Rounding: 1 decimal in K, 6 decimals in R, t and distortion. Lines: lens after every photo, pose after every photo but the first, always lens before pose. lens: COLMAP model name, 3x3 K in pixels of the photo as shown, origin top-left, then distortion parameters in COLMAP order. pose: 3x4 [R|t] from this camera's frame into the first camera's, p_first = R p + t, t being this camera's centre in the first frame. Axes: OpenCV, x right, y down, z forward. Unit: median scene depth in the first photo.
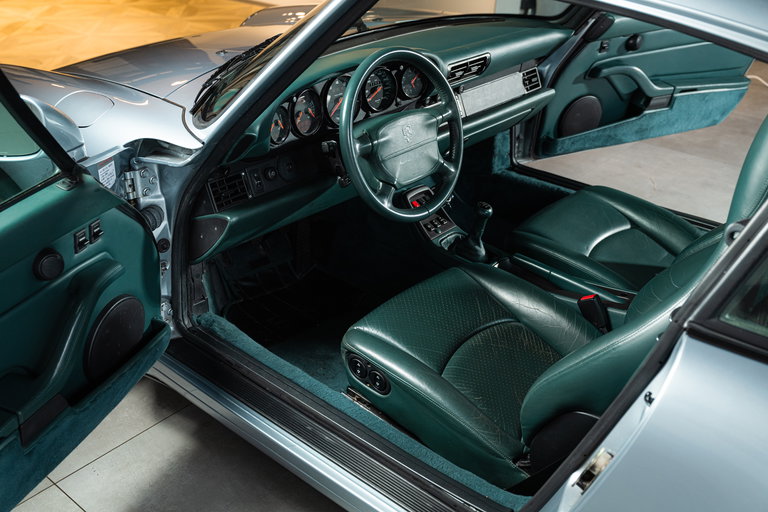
lens RADIAL K [[795.8, 0, 384.0], [0, 795.8, 256.0], [0, 0, 1]] dist [-0.000470, 0.000224]
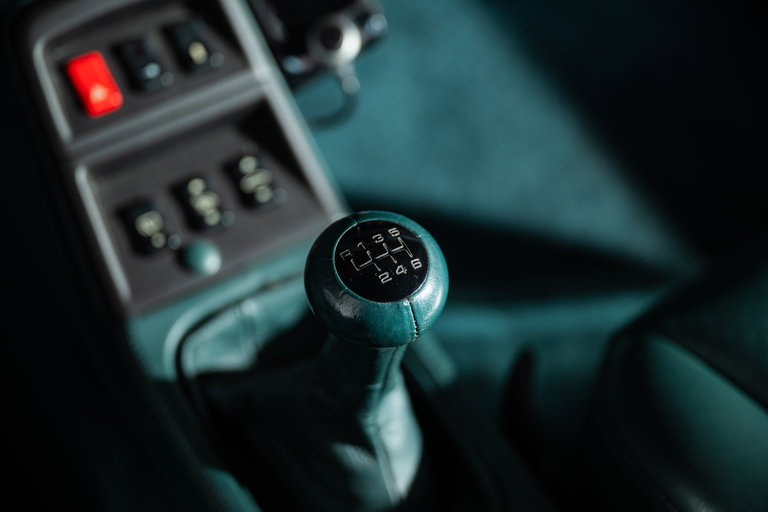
lens RADIAL K [[1338.0, 0, 384.0], [0, 1338.0, 256.0], [0, 0, 1]] dist [0.053660, 0.062887]
pose [[0.958556, 0.203178, -0.199725, 0.198541], [-0.126757, 0.931951, 0.339706, -0.162596], [0.255154, -0.300310, 0.919081, 0.914448]]
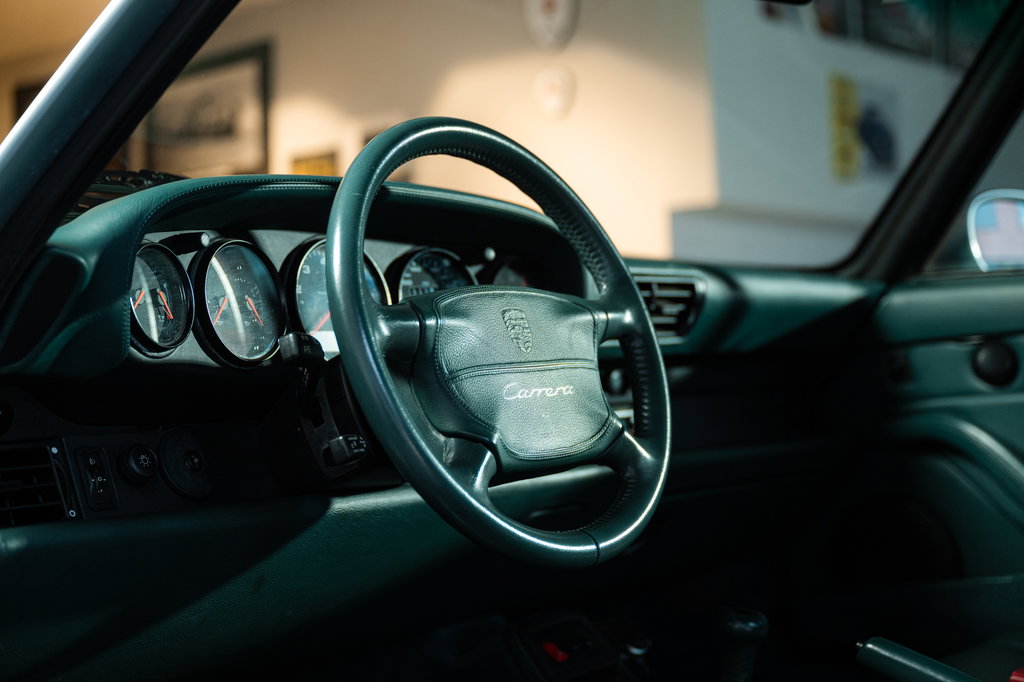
lens RADIAL K [[1600.4, 0, 512.0], [0, 1600.4, 341.0], [0, 0, 1]] dist [-0.121353, 0.034215]
pose [[0.997159, -0.050479, 0.055907, -0.014469], [0.071450, 0.868843, -0.489904, 0.203238], [-0.023844, 0.492507, 0.869982, 0.364365]]
